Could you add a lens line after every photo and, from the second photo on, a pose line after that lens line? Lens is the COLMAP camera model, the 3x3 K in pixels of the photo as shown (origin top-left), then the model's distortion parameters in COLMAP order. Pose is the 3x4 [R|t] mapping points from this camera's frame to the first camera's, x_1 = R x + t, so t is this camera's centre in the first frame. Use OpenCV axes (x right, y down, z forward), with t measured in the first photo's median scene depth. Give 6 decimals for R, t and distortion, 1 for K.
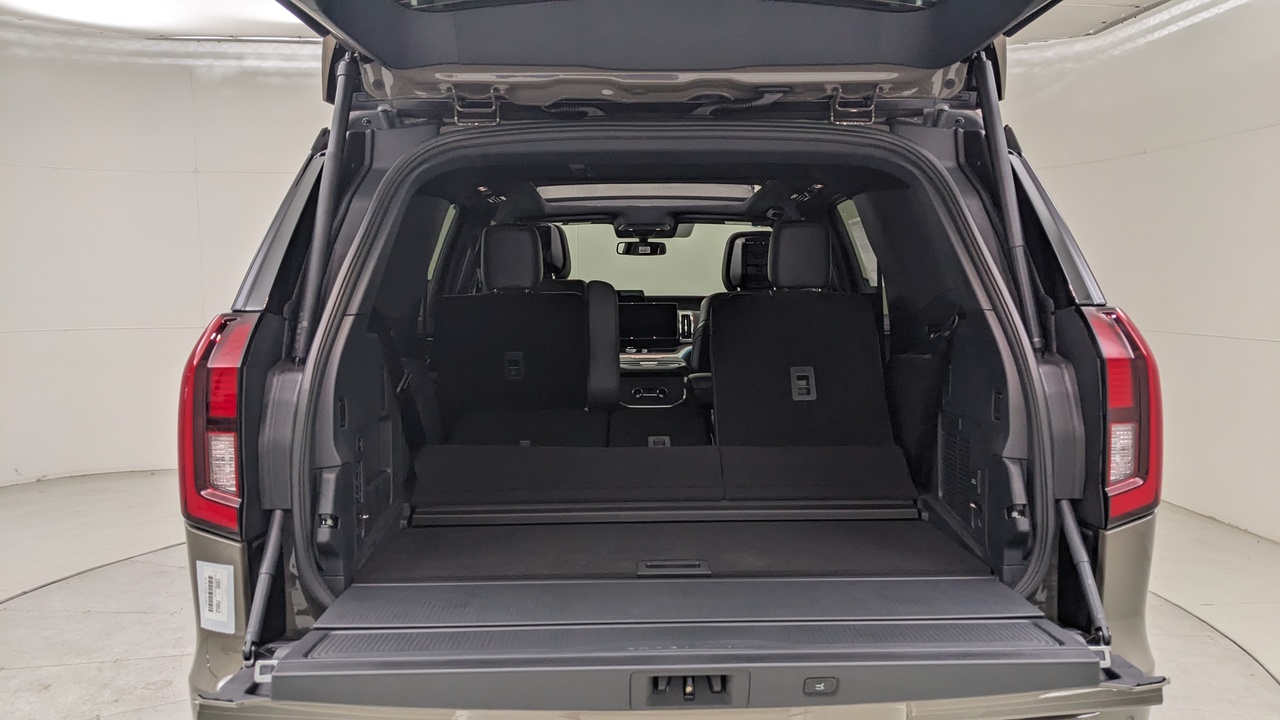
lens RADIAL K [[993.3, 0, 640.9], [0, 993.3, 374.6], [0, 0, 1]] dist [0.063059, -0.092832]
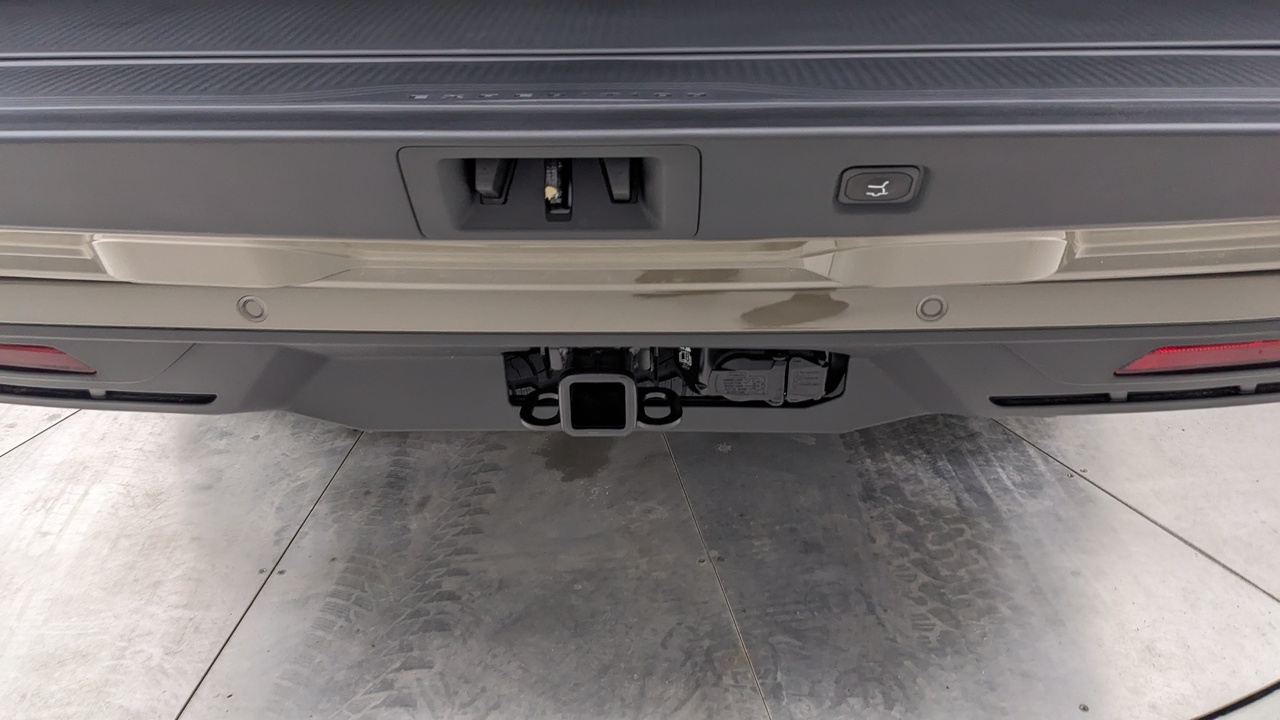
lens RADIAL K [[993.3, 0, 640.9], [0, 993.3, 374.6], [0, 0, 1]] dist [0.063059, -0.092832]
pose [[0.999357, 0.019282, -0.030239, 0.079457], [-0.003966, 0.897413, 0.441174, 0.164361], [0.035644, -0.440770, 0.896912, 0.490853]]
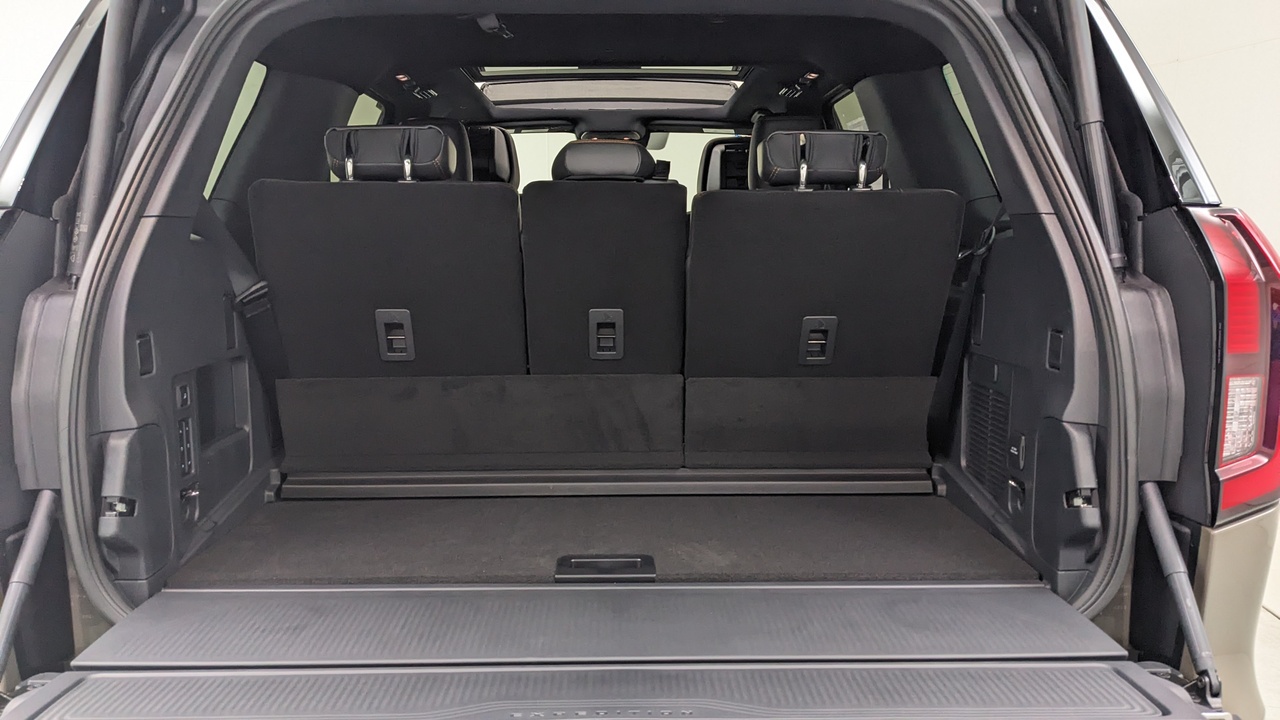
lens RADIAL K [[993.3, 0, 640.9], [0, 993.3, 374.6], [0, 0, 1]] dist [0.063059, -0.092832]
pose [[0.999951, 0.004626, 0.008767, 0.054964], [-0.005184, 0.997890, 0.064720, 0.004704], [-0.008449, -0.064762, 0.997865, 0.293284]]
